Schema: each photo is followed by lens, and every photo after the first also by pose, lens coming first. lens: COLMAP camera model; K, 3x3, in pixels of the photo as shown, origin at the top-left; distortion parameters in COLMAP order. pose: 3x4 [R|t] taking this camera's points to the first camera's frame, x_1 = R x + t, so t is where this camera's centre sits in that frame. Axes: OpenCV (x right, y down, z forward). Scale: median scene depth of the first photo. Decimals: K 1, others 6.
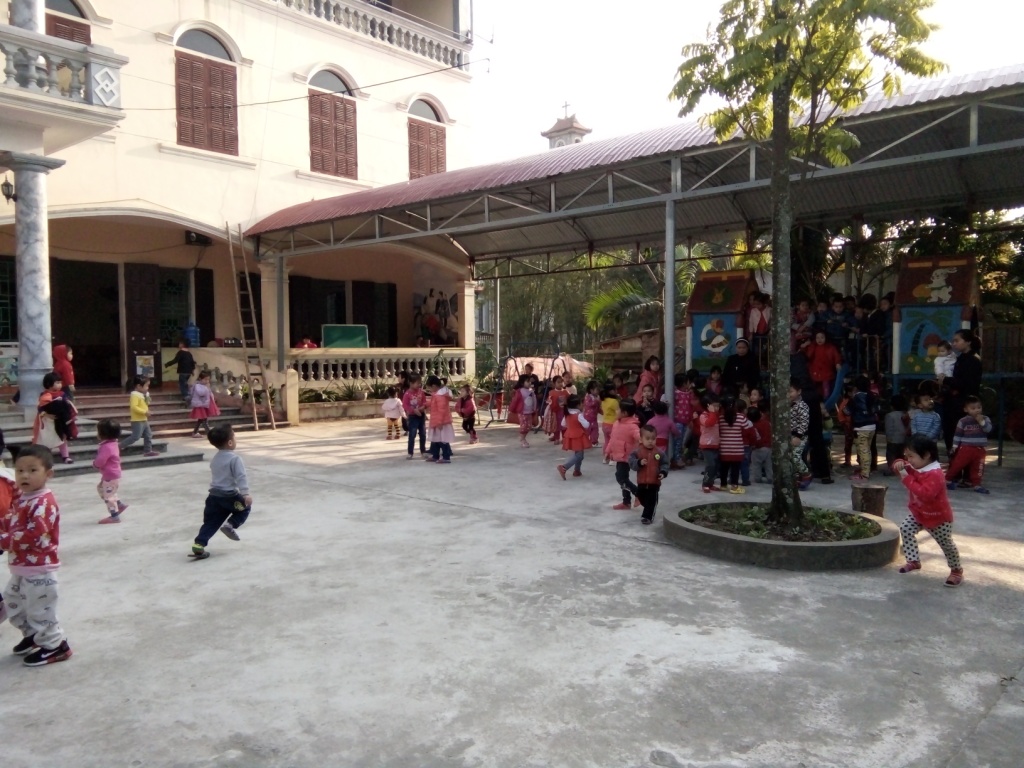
lens RADIAL K [[829.0, 0, 512.7], [0, 829.0, 384.8], [0, 0, 1]] dist [0.074652, -0.097195]
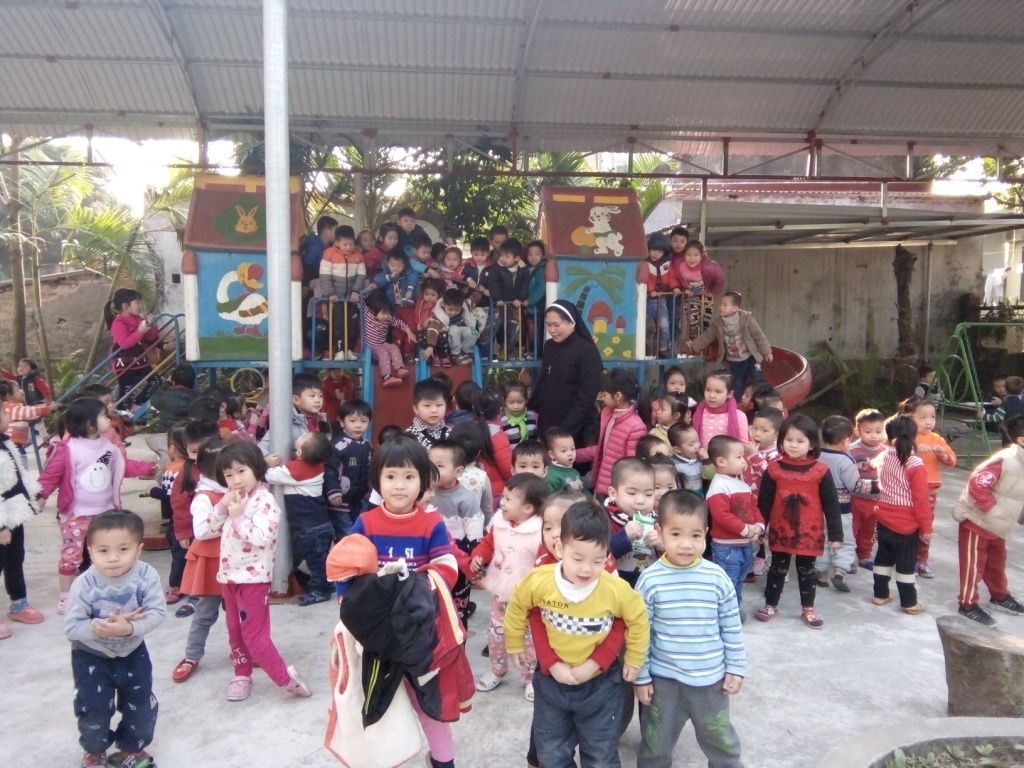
lens RADIAL K [[829.0, 0, 517.1], [0, 829.0, 391.6], [0, 0, 1]] dist [0.074652, -0.097195]
pose [[0.676525, -0.053065, 0.734505, -0.026671], [0.020809, 0.998380, 0.052963, -0.015234], [-0.736126, -0.020547, 0.676533, 0.364098]]
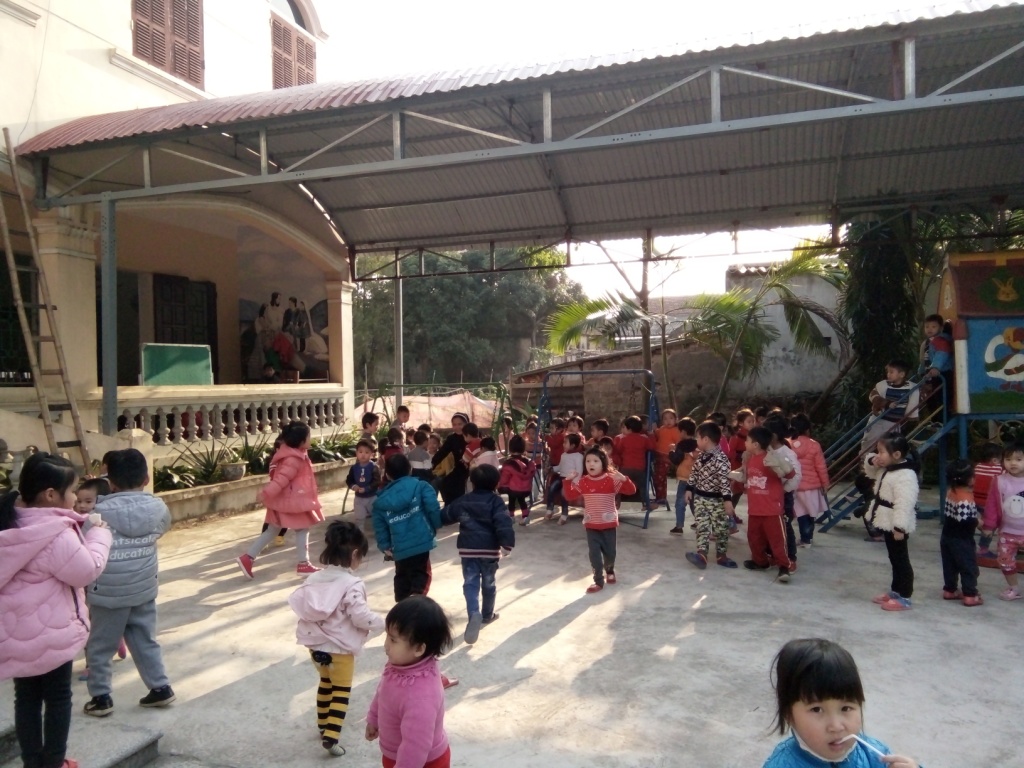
lens RADIAL K [[829.0, 0, 513.0], [0, 829.0, 380.7], [0, 0, 1]] dist [0.074652, -0.097195]
pose [[0.915891, -0.010858, 0.401281, -0.238866], [0.030293, 0.998653, -0.042119, -0.018237], [-0.400283, 0.050732, 0.914986, 0.422433]]
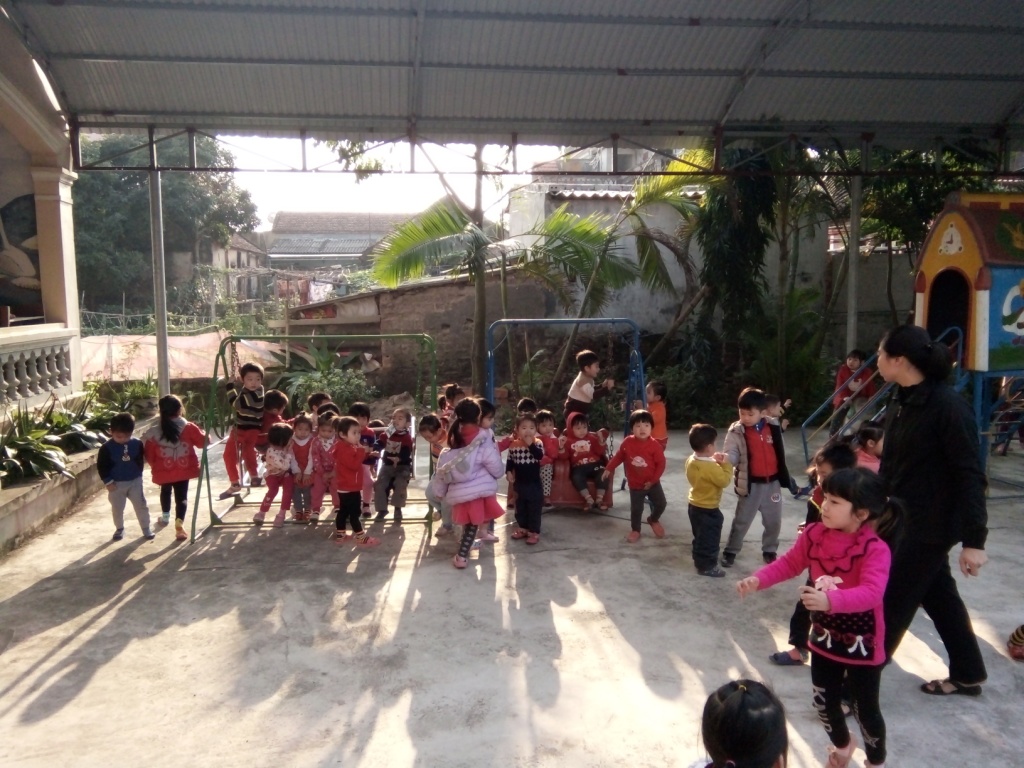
lens RADIAL K [[829.0, 0, 519.0], [0, 829.0, 380.3], [0, 0, 1]] dist [0.074652, -0.097195]
pose [[0.641377, -0.078632, 0.763185, -0.297690], [0.036823, 0.996743, 0.071750, -0.045275], [-0.766341, -0.017916, 0.642184, 0.643486]]
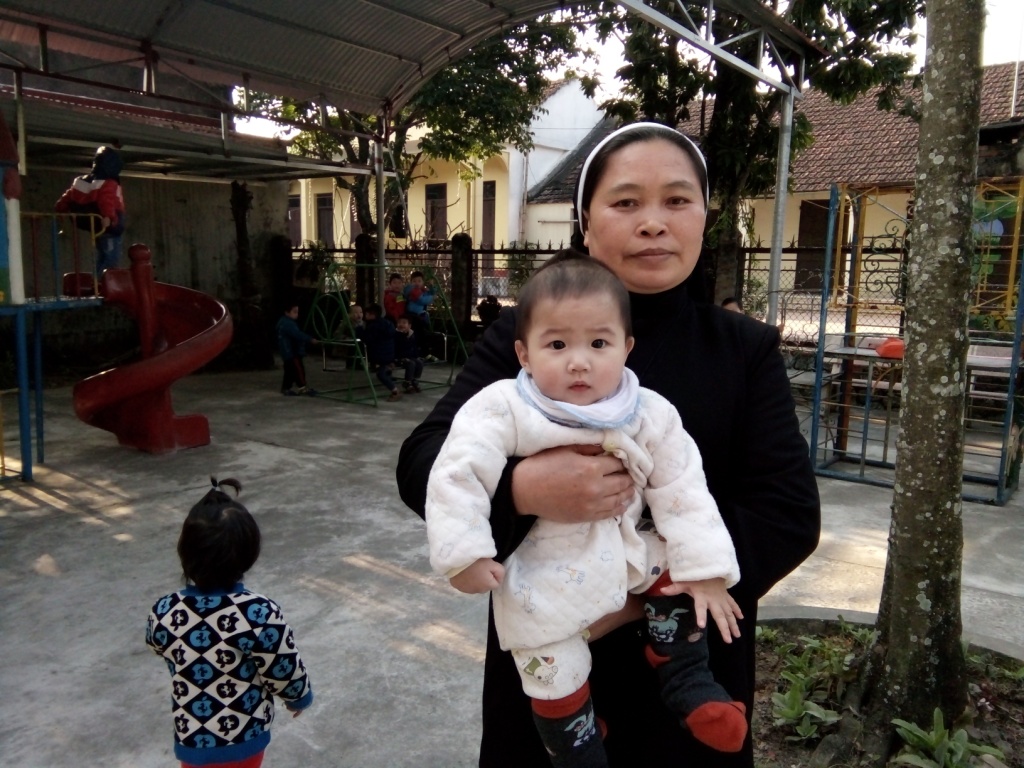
lens RADIAL K [[829.0, 0, 507.6], [0, 829.0, 381.1], [0, 0, 1]] dist [0.074652, -0.097195]
pose [[-0.098257, -0.125984, 0.987154, -0.003250], [0.020822, 0.991477, 0.128608, -0.015592], [-0.994943, 0.033192, -0.094797, 0.452570]]
